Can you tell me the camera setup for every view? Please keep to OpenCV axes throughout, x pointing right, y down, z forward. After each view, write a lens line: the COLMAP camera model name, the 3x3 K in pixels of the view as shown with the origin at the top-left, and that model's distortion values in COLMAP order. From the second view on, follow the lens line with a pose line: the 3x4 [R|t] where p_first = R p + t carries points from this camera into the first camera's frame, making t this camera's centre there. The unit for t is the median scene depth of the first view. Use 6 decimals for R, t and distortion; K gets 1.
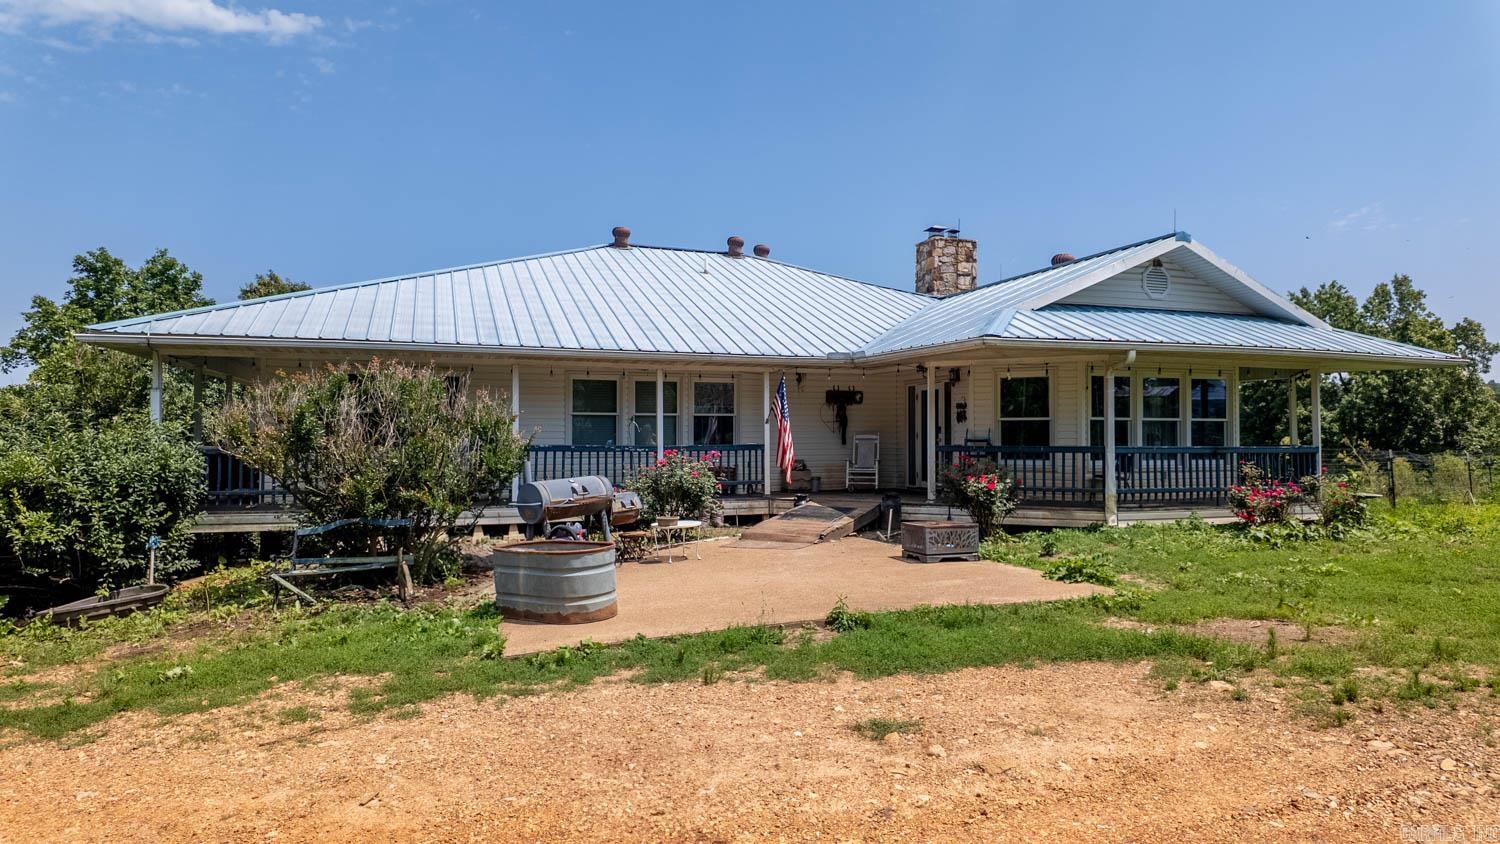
lens RADIAL K [[785.9, 0, 750.0], [0, 785.9, 422.0], [0, 0, 1]] dist [0.016266, -0.001349]
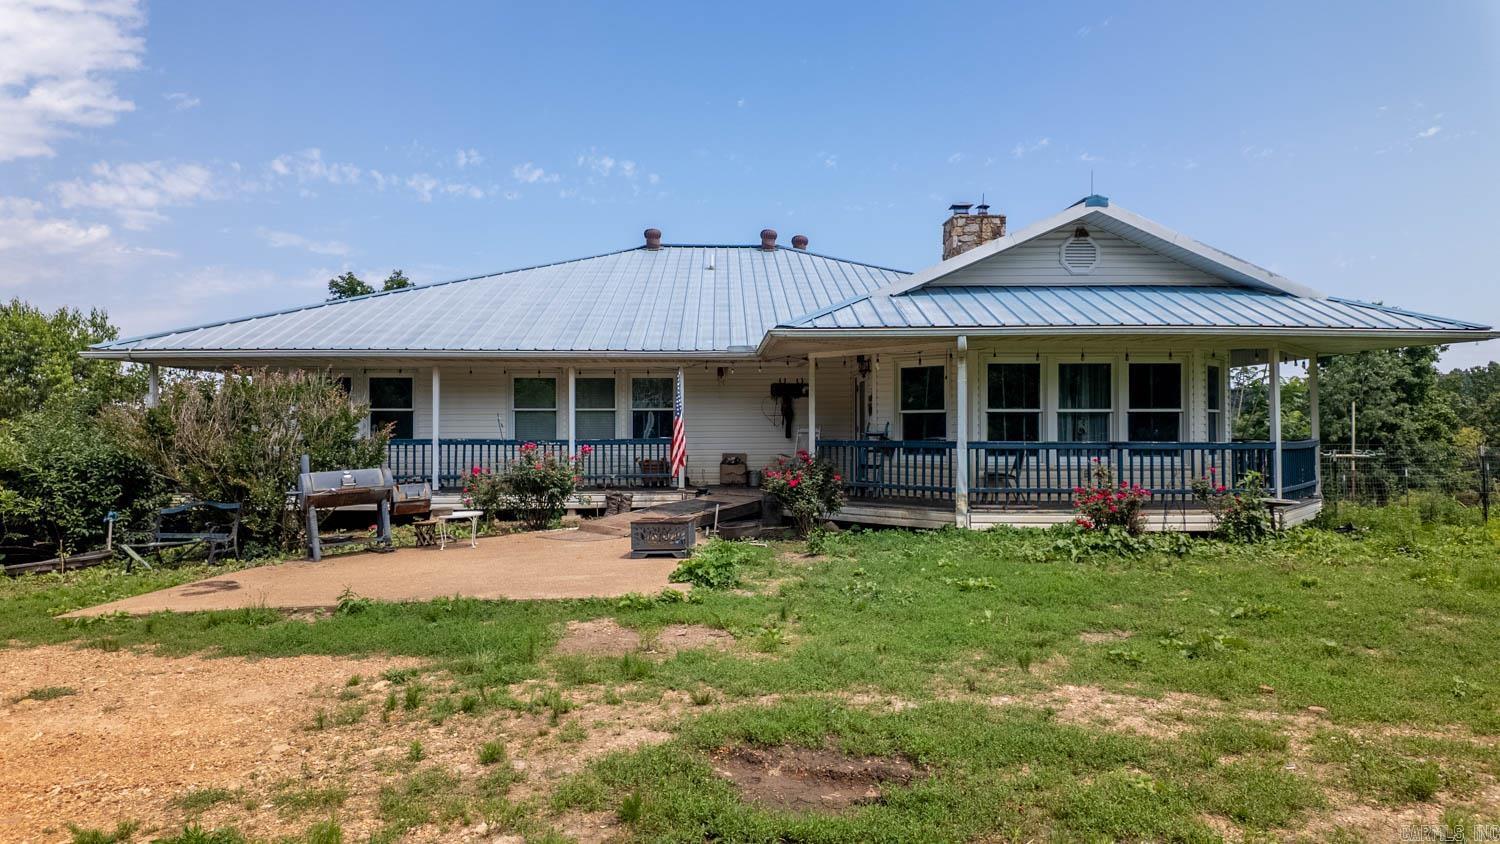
lens RADIAL K [[805.4, 0, 750.0], [0, 805.4, 422.0], [0, 0, 1]] dist [0.033122, -0.000342]
pose [[0.960256, -0.004998, -0.279077, 0.414036], [0.006776, 0.999962, 0.005404, 0.002122], [0.279040, -0.007080, 0.960253, 0.028553]]
